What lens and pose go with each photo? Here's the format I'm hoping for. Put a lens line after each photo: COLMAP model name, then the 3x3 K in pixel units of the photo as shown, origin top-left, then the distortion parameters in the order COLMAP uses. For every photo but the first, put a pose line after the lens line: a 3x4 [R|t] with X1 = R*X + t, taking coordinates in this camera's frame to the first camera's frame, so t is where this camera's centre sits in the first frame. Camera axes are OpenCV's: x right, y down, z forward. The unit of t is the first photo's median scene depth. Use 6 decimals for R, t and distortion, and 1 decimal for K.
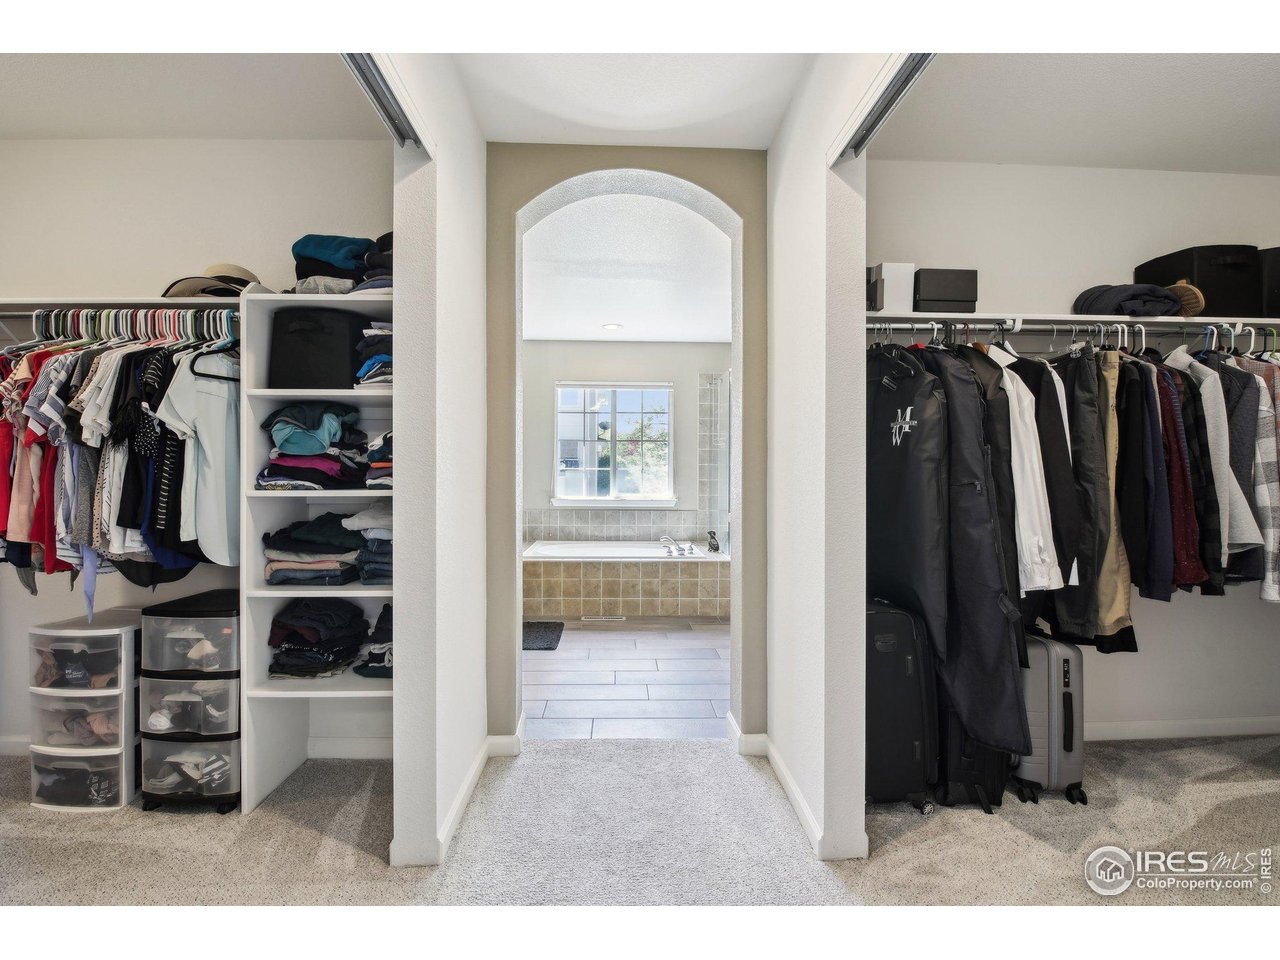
lens RADIAL K [[571.6, 0, 633.5], [0, 571.6, 477.5], [0, 0, 1]] dist [-0.002221, -0.010287]
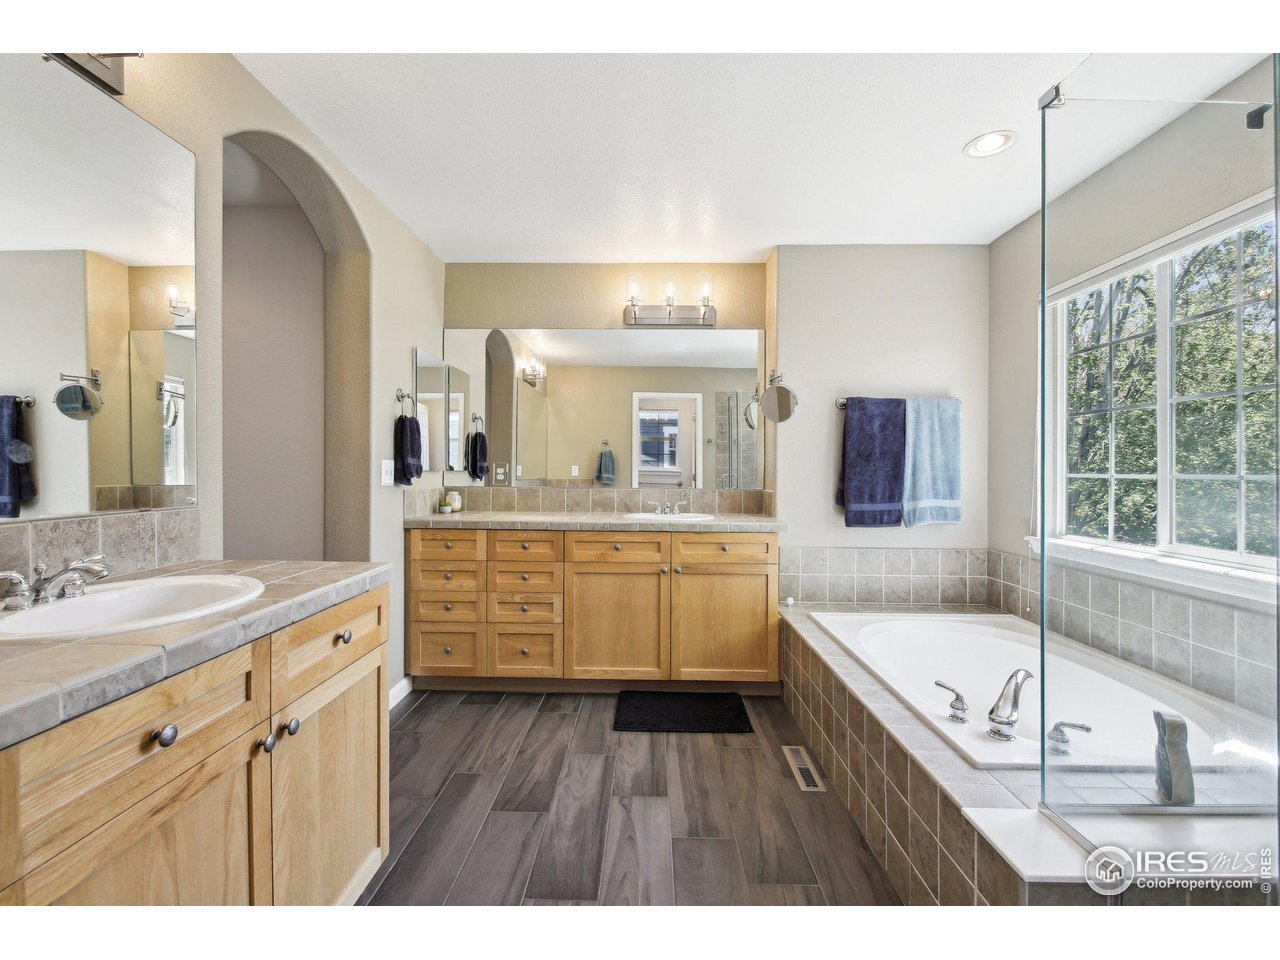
lens RADIAL K [[571.6, 0, 633.5], [0, 571.6, 477.5], [0, 0, 1]] dist [-0.002221, -0.010287]
pose [[-0.059113, 0.005055, -0.998238, 0.412480], [-0.018302, 0.999814, 0.006146, -0.013331], [0.998083, 0.018633, -0.059010, 0.767663]]
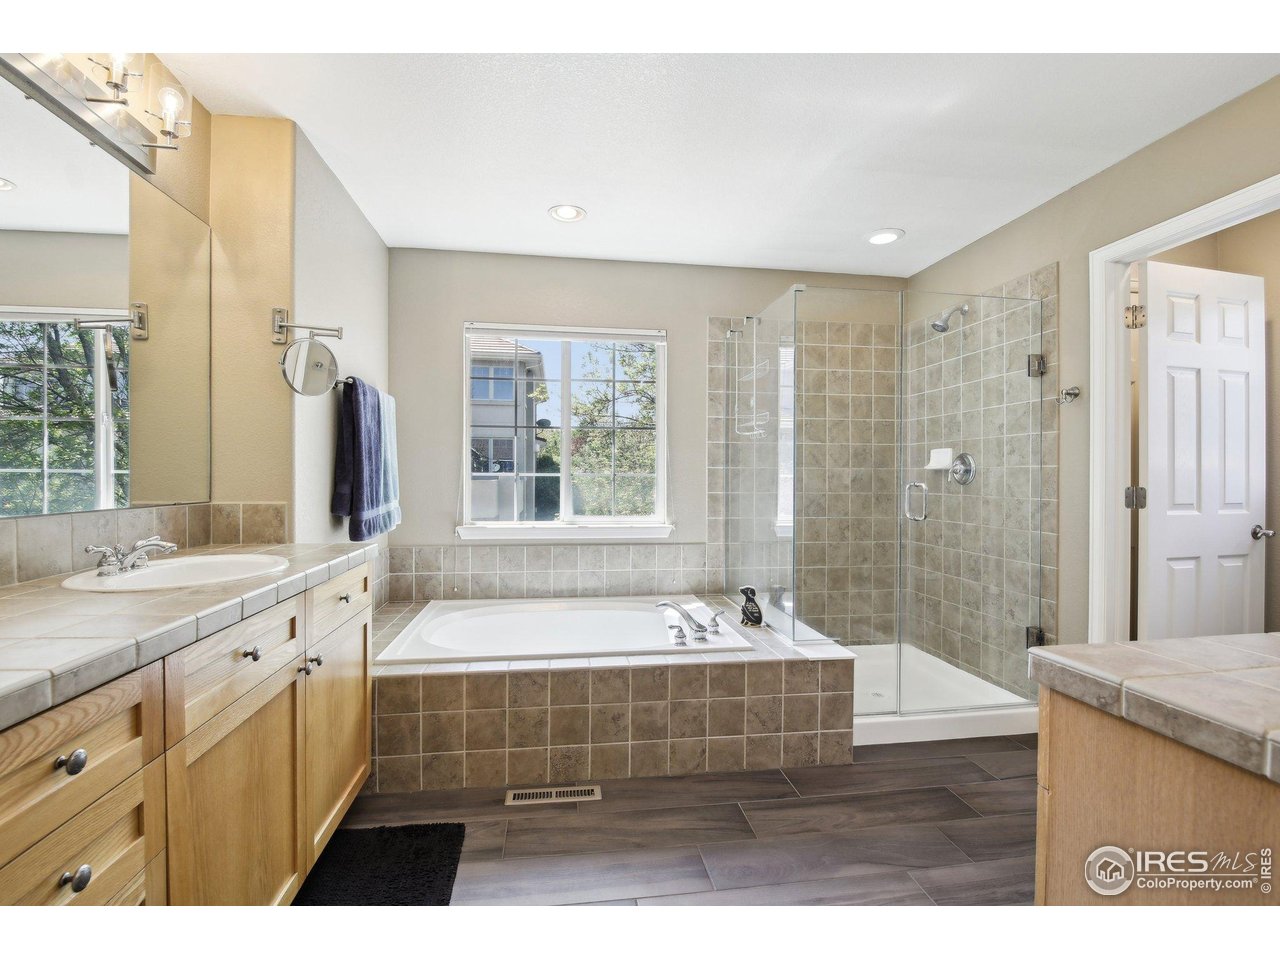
lens RADIAL K [[571.6, 0, 633.5], [0, 571.6, 477.5], [0, 0, 1]] dist [-0.002221, -0.010287]
pose [[0.994193, 0.000472, 0.107609, -0.033257], [-0.000143, 0.999995, -0.003069, -0.011732], [-0.107610, 0.003036, 0.994189, 0.461876]]
